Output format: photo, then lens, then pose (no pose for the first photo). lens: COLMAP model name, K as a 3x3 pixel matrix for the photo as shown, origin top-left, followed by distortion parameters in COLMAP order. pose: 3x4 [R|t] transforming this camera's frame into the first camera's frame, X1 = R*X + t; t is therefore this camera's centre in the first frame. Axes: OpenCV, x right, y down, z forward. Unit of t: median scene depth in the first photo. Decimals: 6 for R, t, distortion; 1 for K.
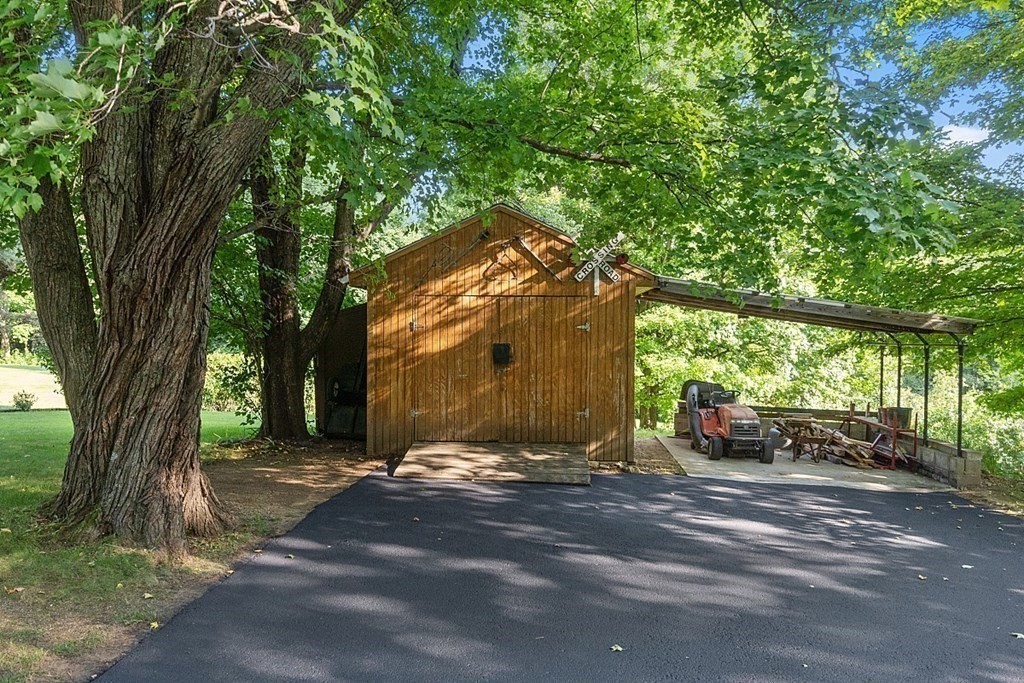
lens RADIAL K [[779.7, 0, 510.1], [0, 779.7, 337.2], [0, 0, 1]] dist [0.003727, 0.000060]
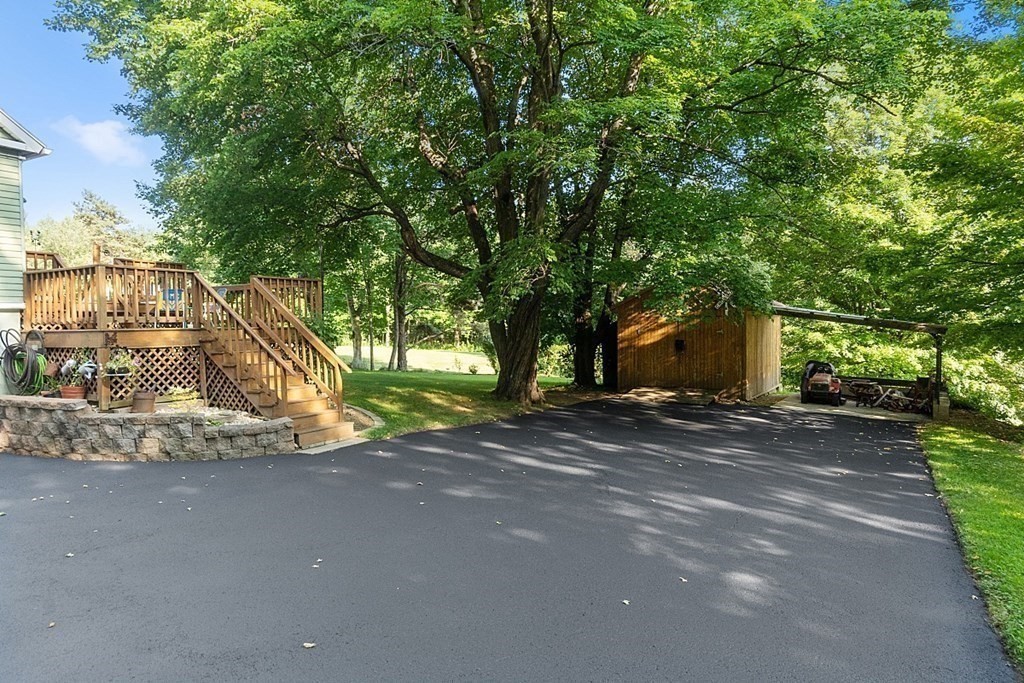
lens RADIAL K [[779.7, 0, 510.8], [0, 779.7, 339.3], [0, 0, 1]] dist [0.003727, 0.000060]
pose [[0.884328, -0.000778, -0.466866, 0.556509], [0.006999, 0.999908, 0.011591, -0.020414], [0.466815, -0.013518, 0.884252, -1.031392]]
